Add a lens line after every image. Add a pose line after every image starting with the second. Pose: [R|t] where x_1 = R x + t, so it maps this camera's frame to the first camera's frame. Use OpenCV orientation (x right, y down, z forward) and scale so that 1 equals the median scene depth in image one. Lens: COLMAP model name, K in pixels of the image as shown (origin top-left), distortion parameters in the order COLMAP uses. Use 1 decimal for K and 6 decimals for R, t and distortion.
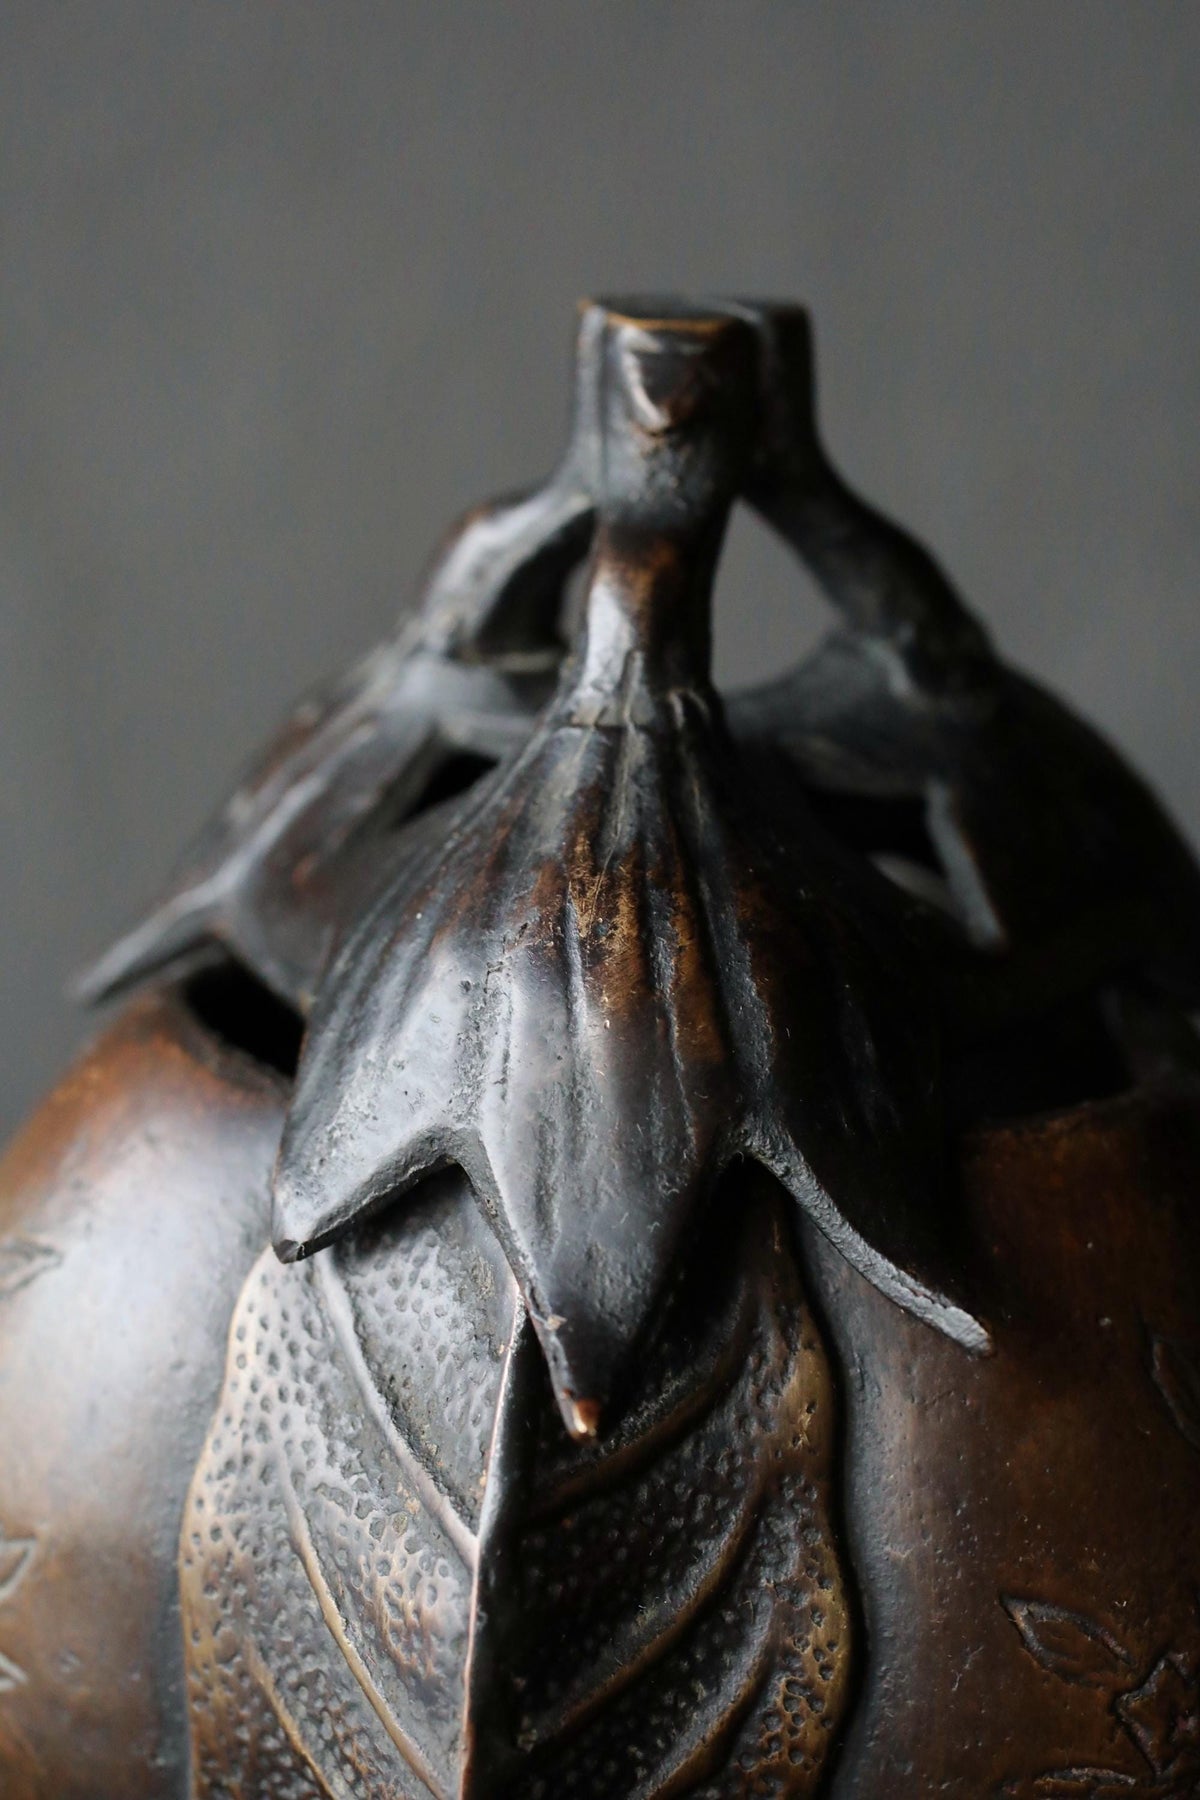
lens RADIAL K [[3090.4, 0, 598.6], [0, 3090.4, 868.7], [0, 0, 1]] dist [0.006152, 0.356006]
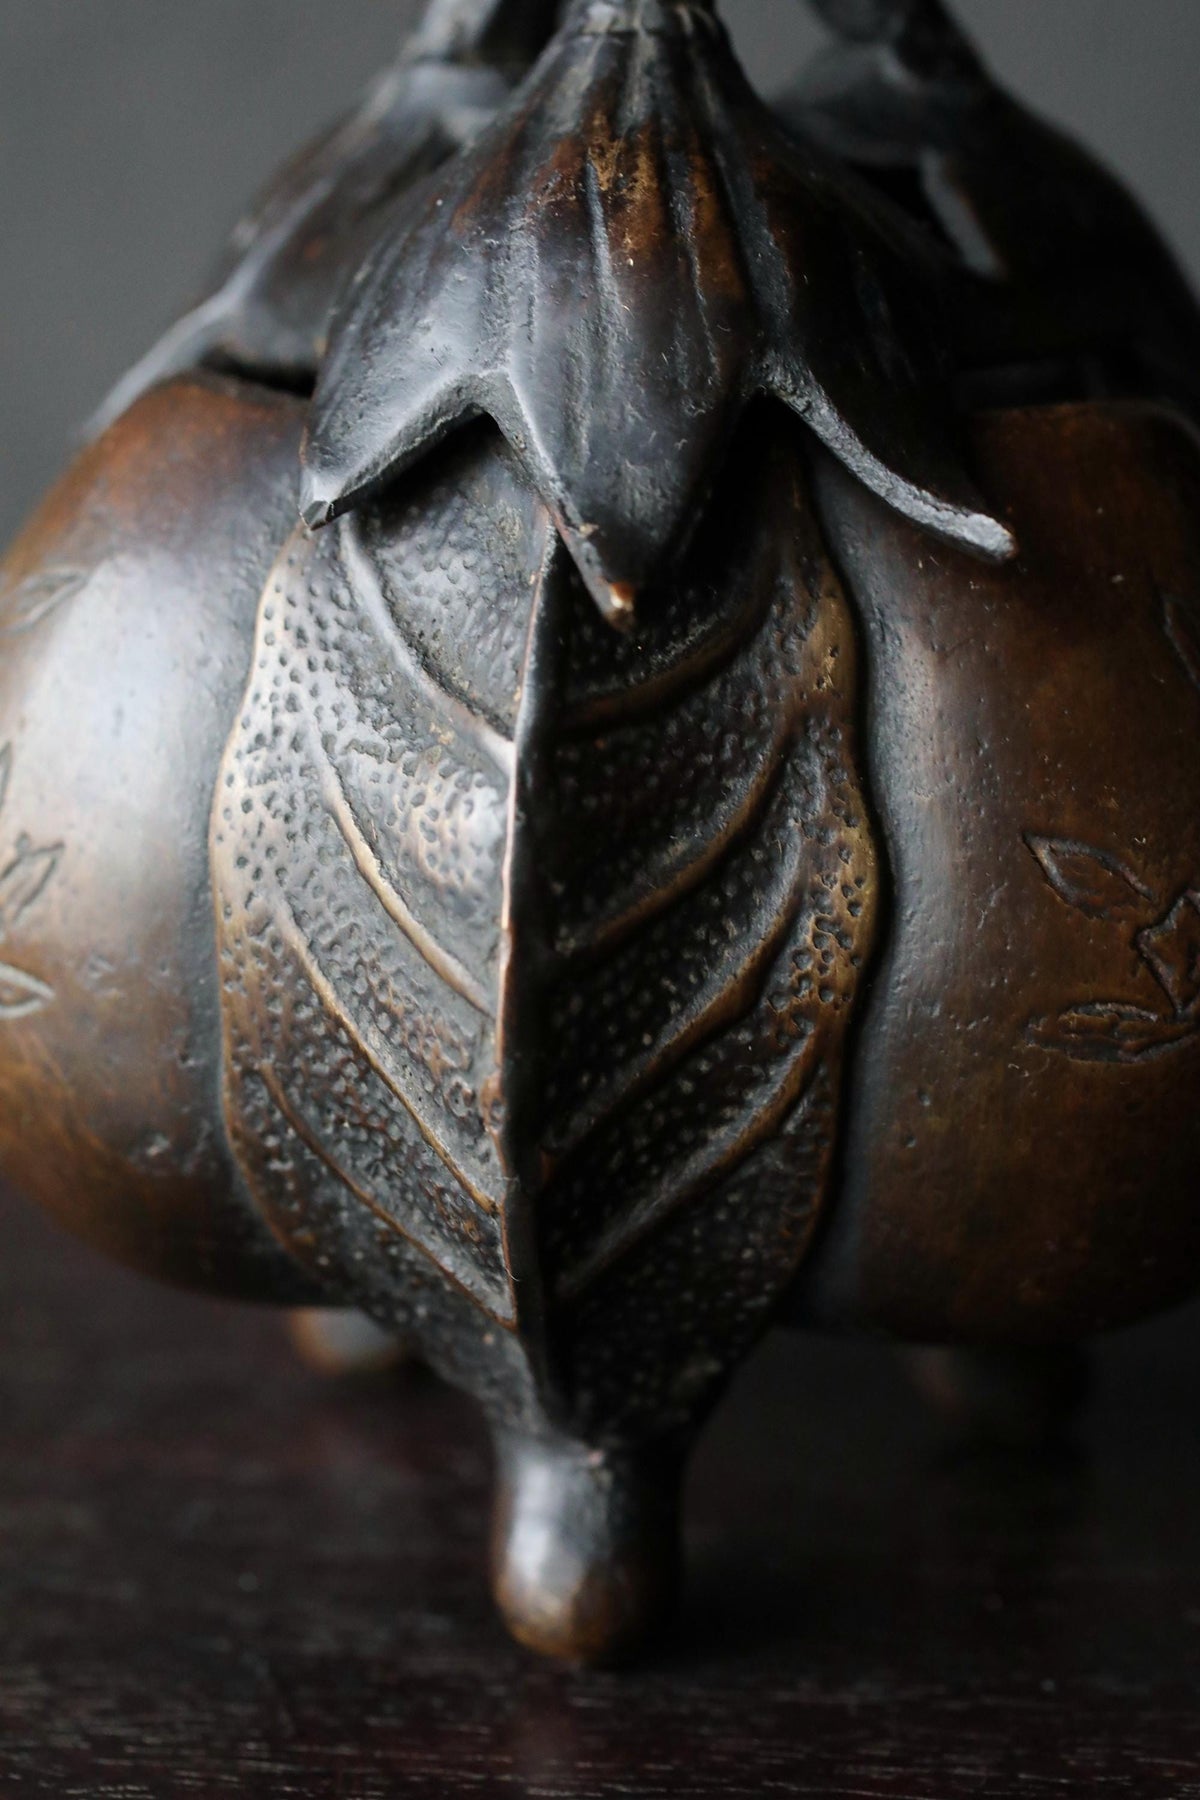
lens RADIAL K [[3090.4, 0, 598.6], [0, 3090.4, 868.7], [0, 0, 1]] dist [0.006152, 0.356006]
pose [[0.999385, -0.014627, 0.031865, -0.042306], [0.016501, 0.998101, -0.059354, 0.303890], [-0.030936, 0.059843, 0.997728, -0.009301]]
